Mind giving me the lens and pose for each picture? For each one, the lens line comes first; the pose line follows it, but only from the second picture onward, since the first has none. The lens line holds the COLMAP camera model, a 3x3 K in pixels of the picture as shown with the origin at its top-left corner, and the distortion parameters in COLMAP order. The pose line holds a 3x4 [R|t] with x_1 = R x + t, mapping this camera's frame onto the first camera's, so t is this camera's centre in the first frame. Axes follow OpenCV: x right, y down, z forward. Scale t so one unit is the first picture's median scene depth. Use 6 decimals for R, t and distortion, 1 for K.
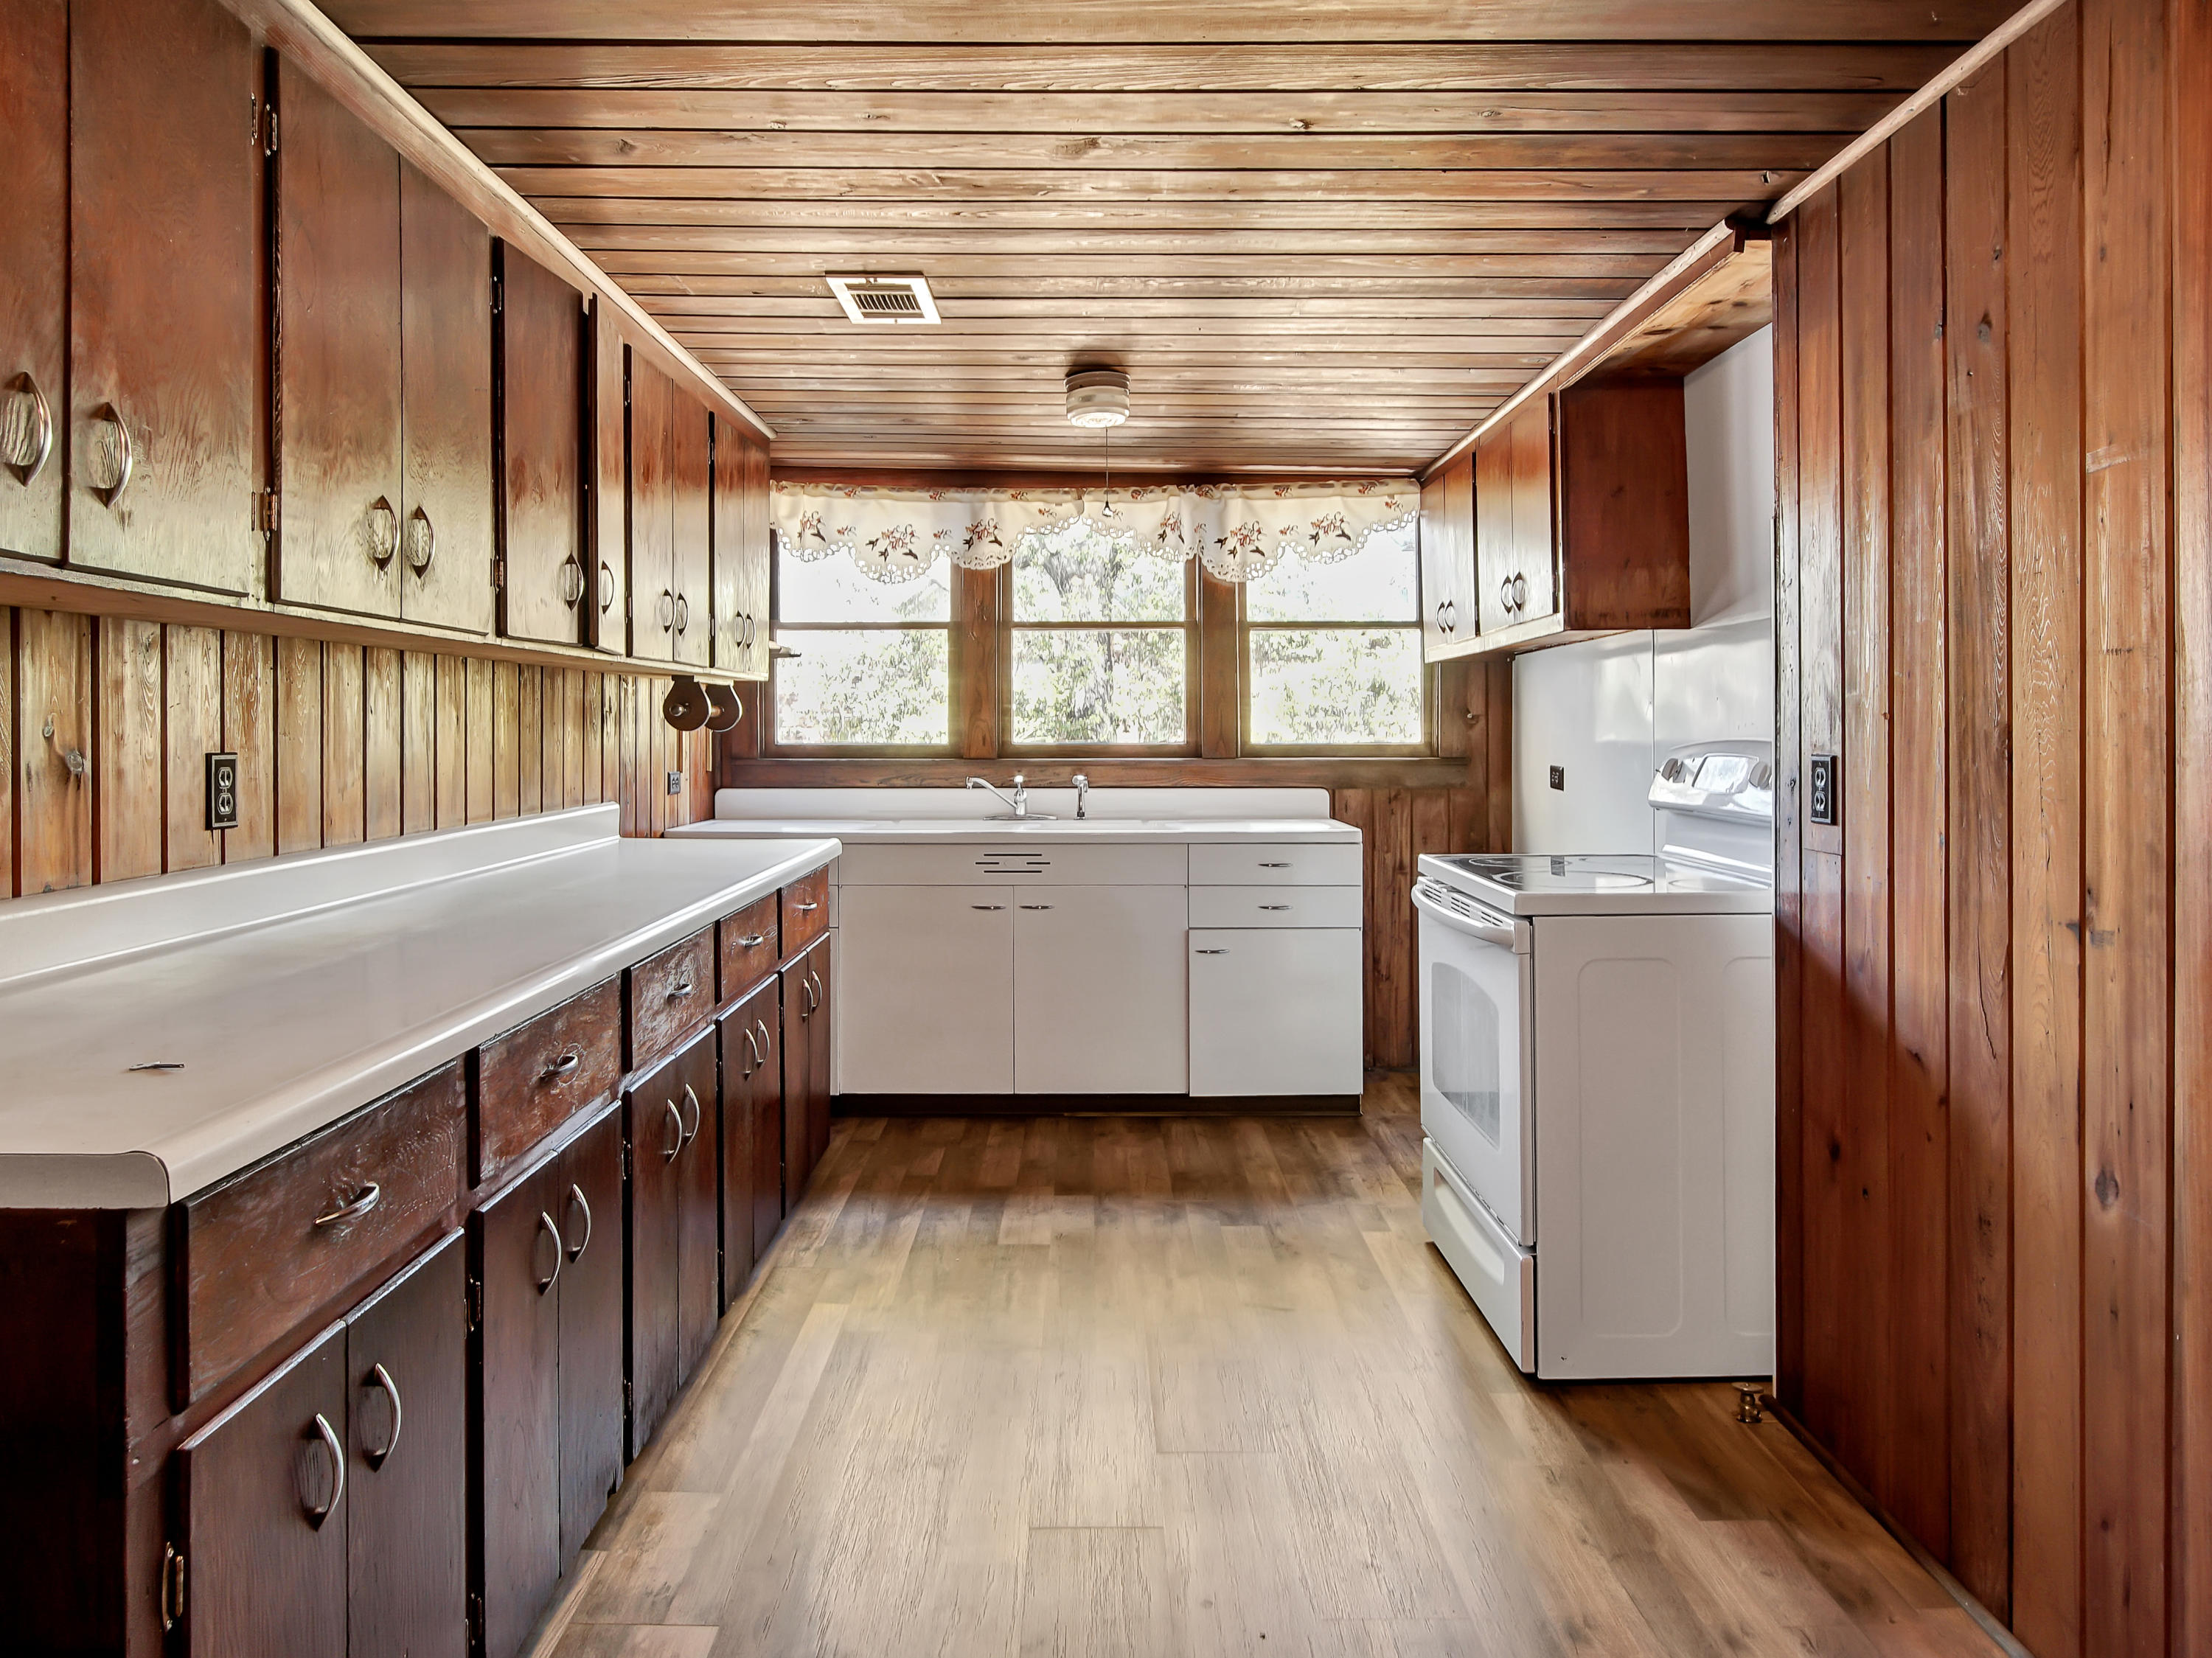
lens RADIAL K [[1389.8, 0, 1102.4], [0, 1389.8, 714.0], [0, 0, 1]] dist [-0.001559, -0.003336]
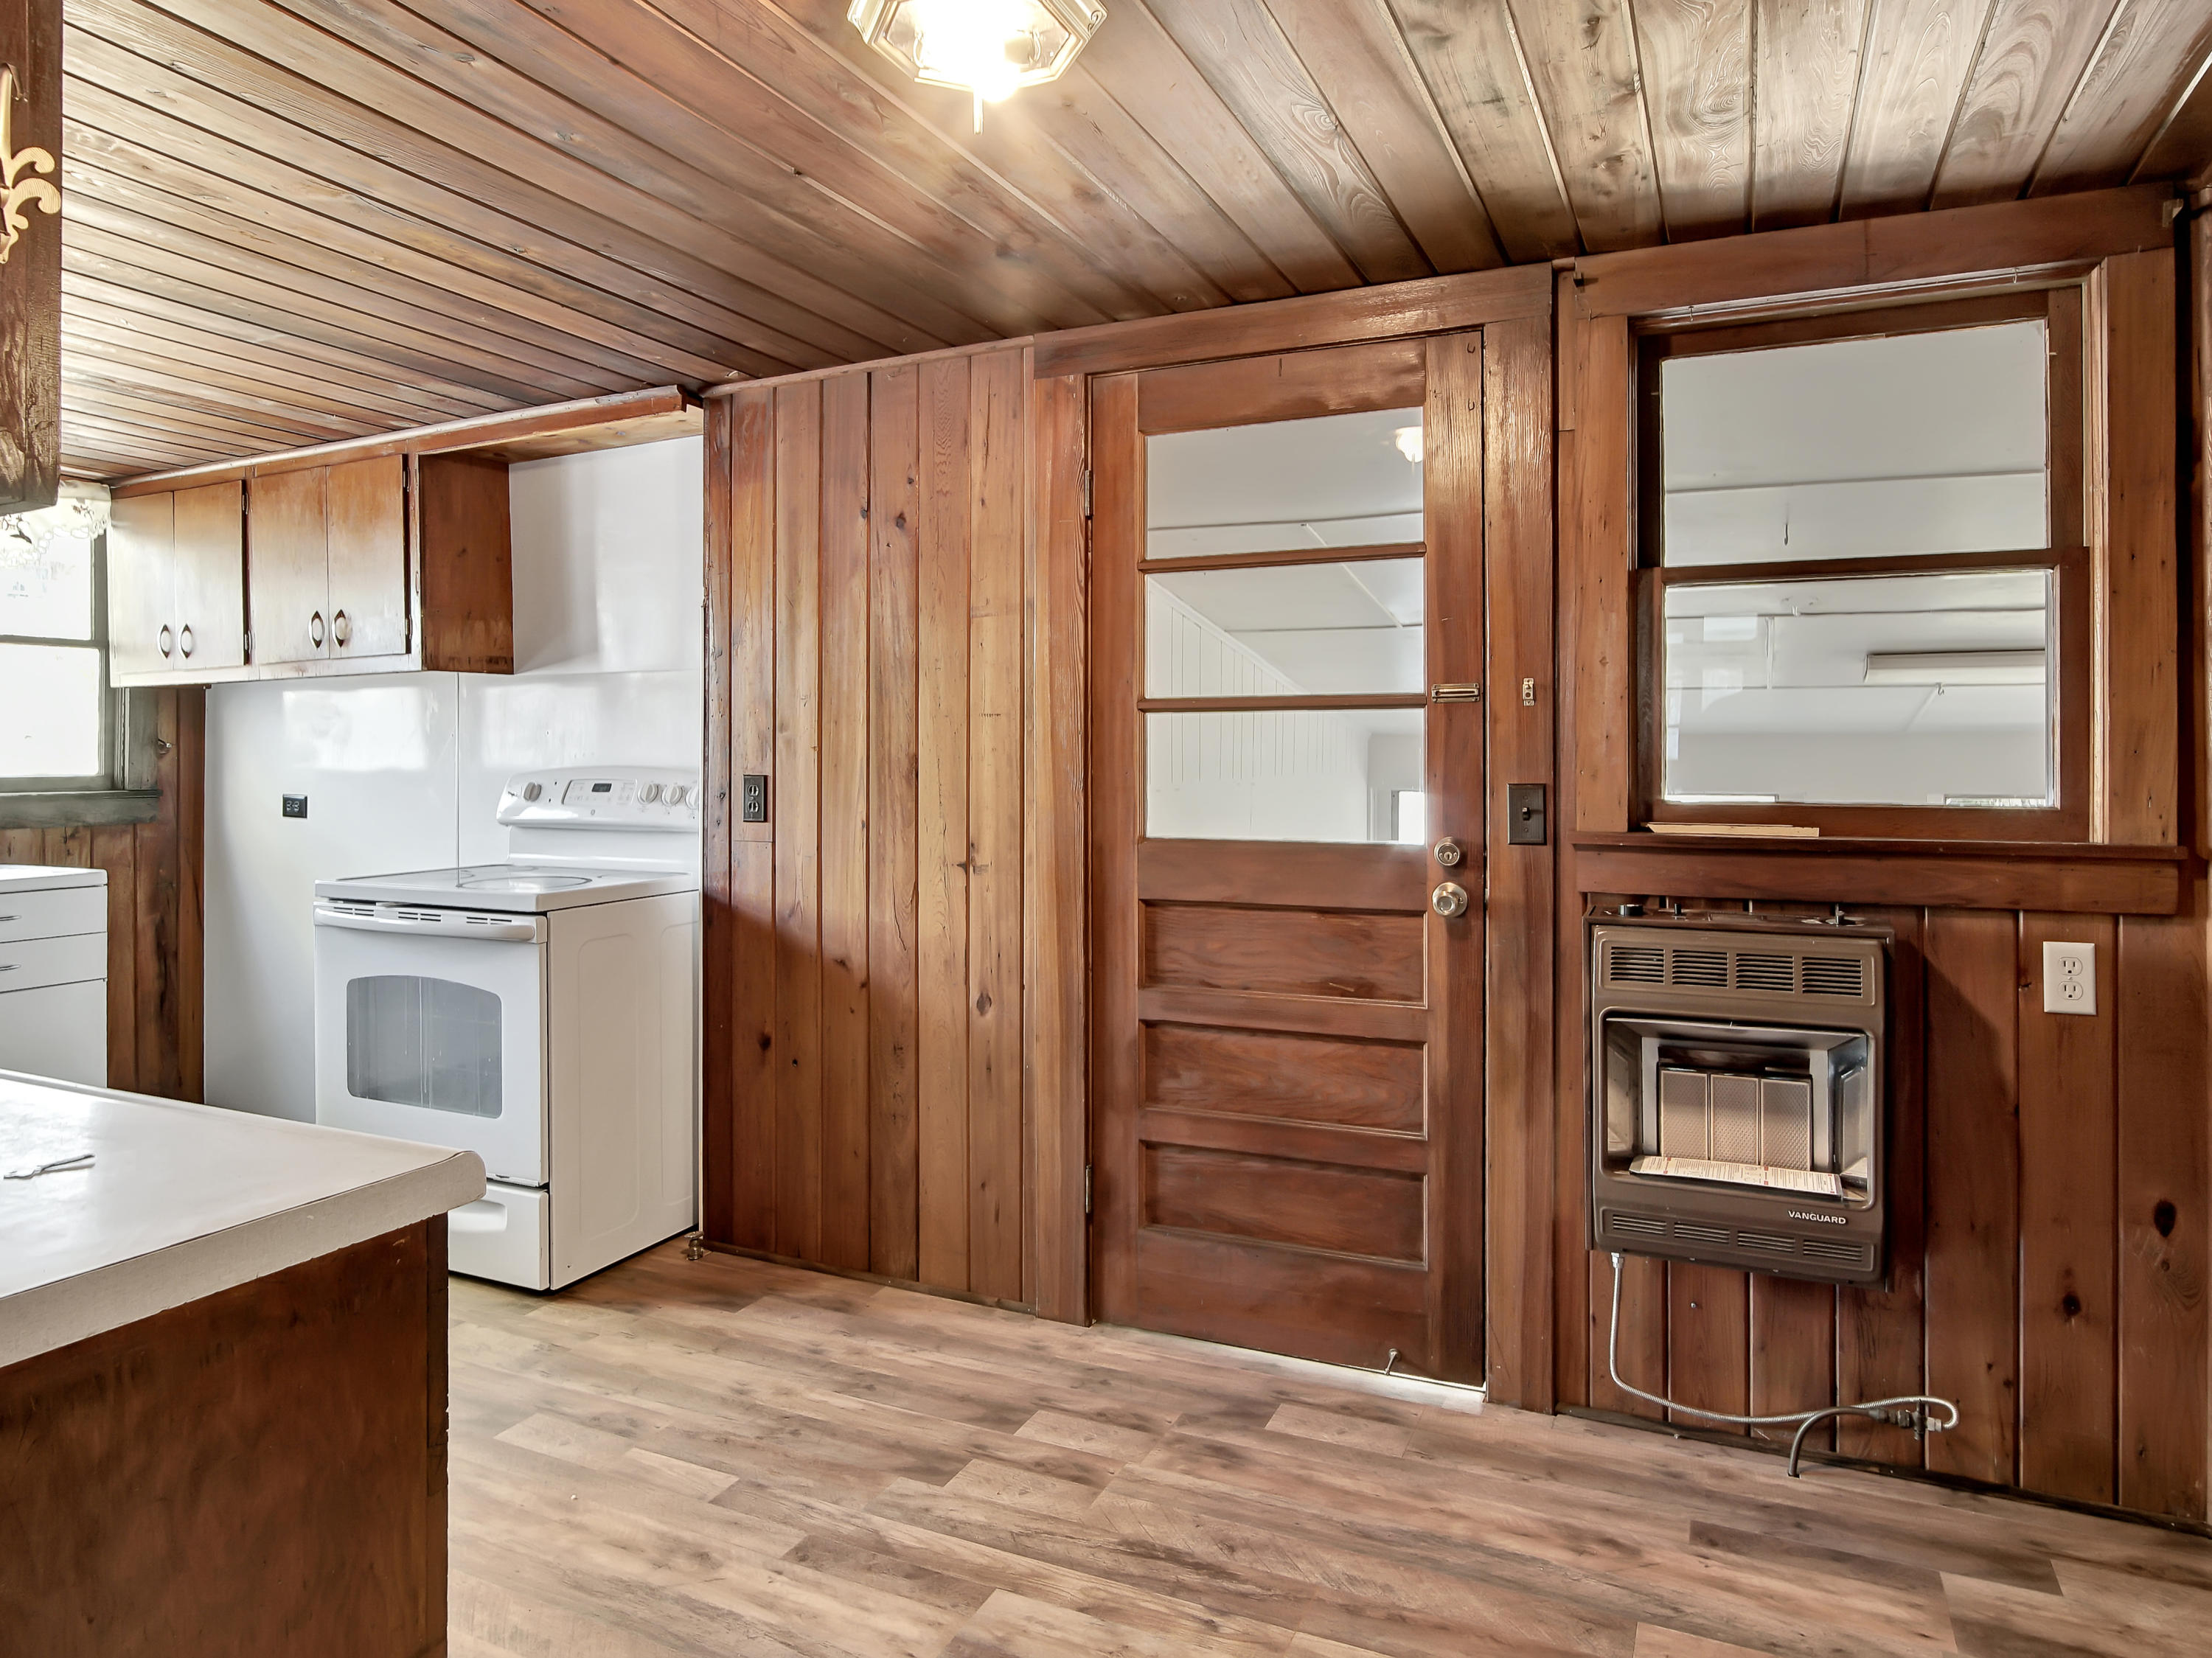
lens RADIAL K [[1389.8, 0, 1102.4], [0, 1389.8, 714.0], [0, 0, 1]] dist [-0.001559, -0.003336]
pose [[0.425377, 0.023759, 0.904704, -0.651514], [-0.005801, 0.999706, -0.023526, -0.002663], [-0.904998, 0.004759, 0.425390, 0.043142]]
